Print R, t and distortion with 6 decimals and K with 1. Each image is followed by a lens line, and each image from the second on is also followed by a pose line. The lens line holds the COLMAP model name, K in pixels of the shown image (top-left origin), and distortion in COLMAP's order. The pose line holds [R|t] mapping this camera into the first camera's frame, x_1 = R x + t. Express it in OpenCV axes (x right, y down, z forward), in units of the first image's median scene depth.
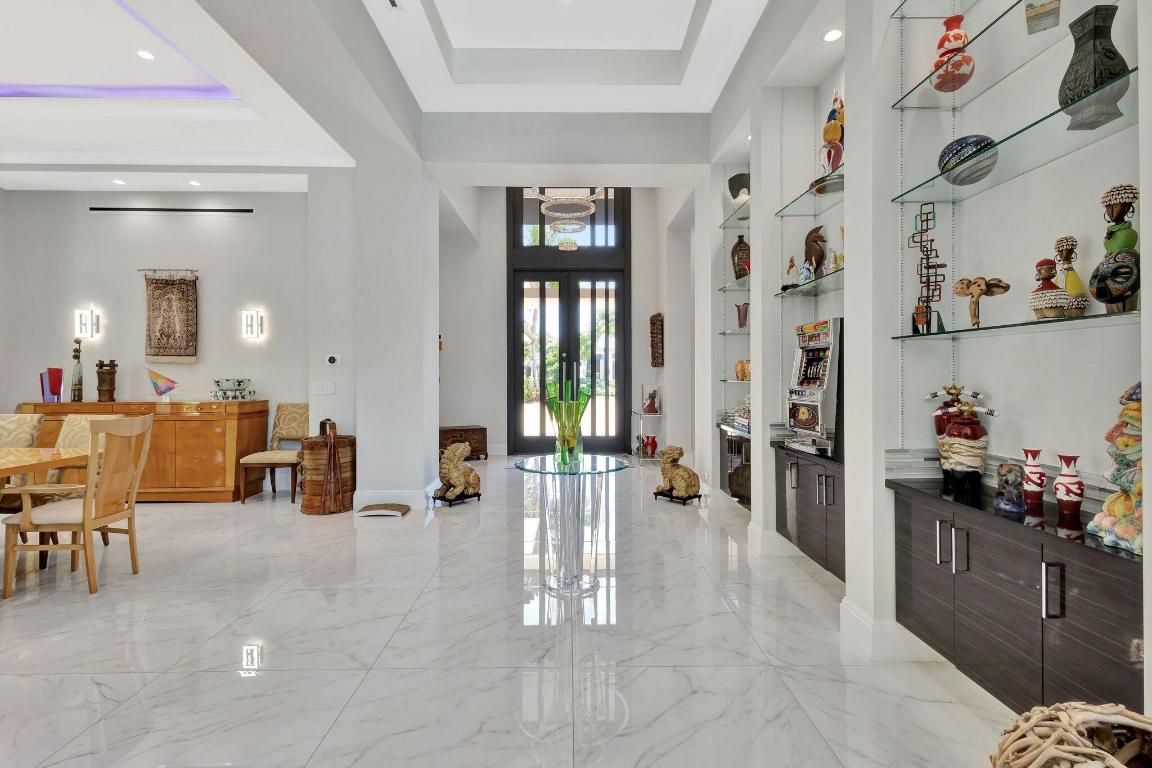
lens RADIAL K [[537.6, 0, 571.6], [0, 537.6, 373.4], [0, 0, 1]] dist [0.011039, -0.002413]
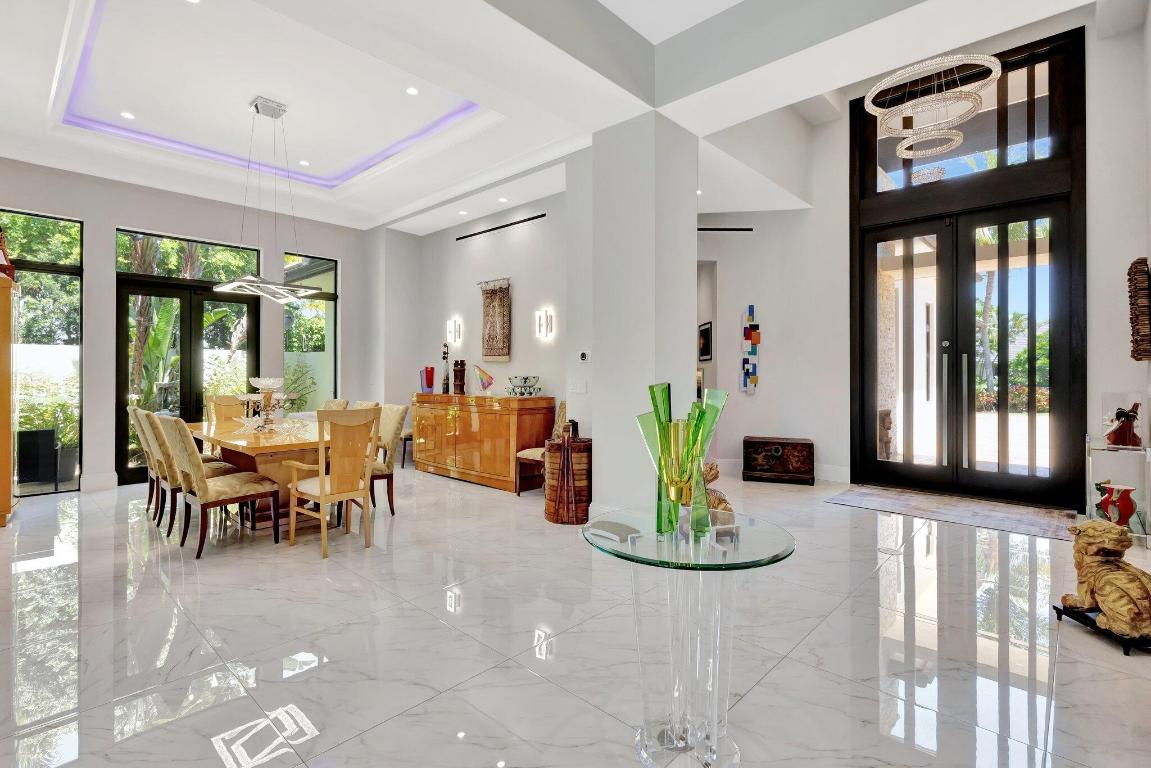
lens RADIAL K [[537.1, 0, 569.9], [0, 537.1, 370.1], [0, 0, 1]] dist [0.011039, -0.002413]
pose [[0.720072, -0.001448, -0.693898, 0.169296], [-0.002197, 0.999988, -0.004366, 0.002706], [0.693896, 0.004668, 0.720060, 0.297343]]
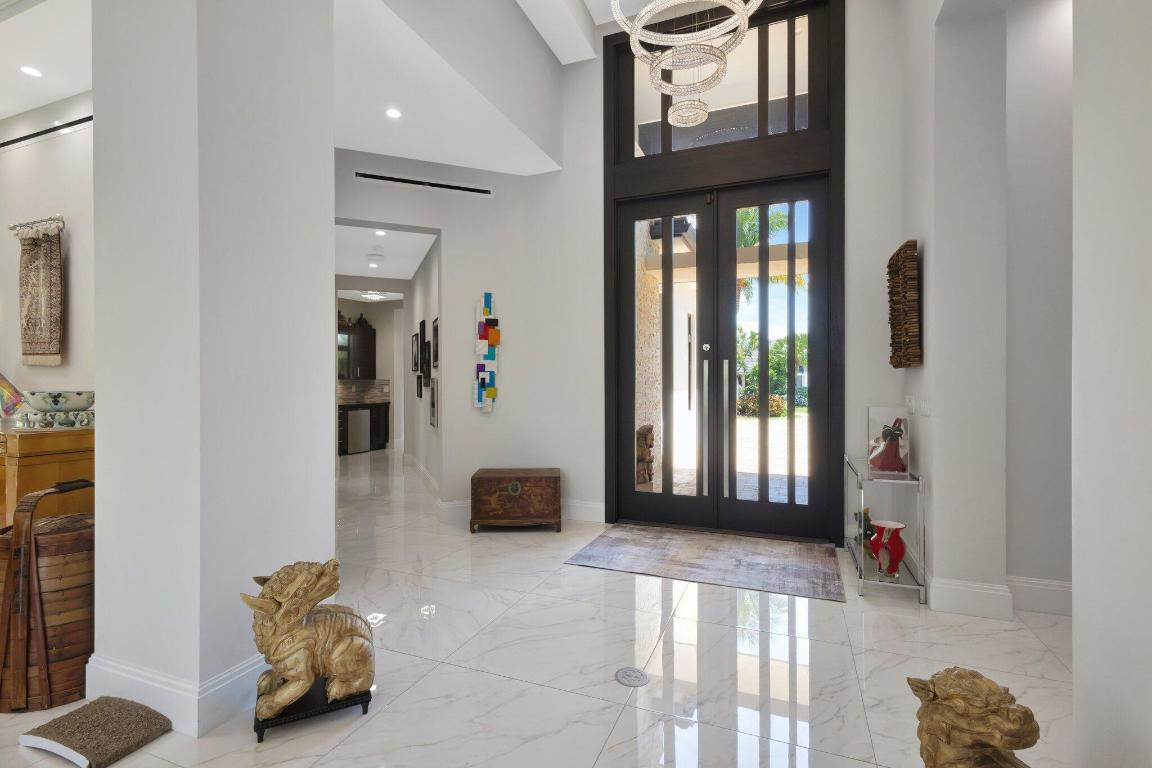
lens RADIAL K [[537.6, 0, 573.7], [0, 537.6, 384.2], [0, 0, 1]] dist [0.011039, -0.002413]
pose [[0.923146, 0.000370, -0.384449, 0.106062], [0.000812, 0.999995, 0.002912, 0.001562], [0.384449, -0.003001, 0.923141, 0.662544]]
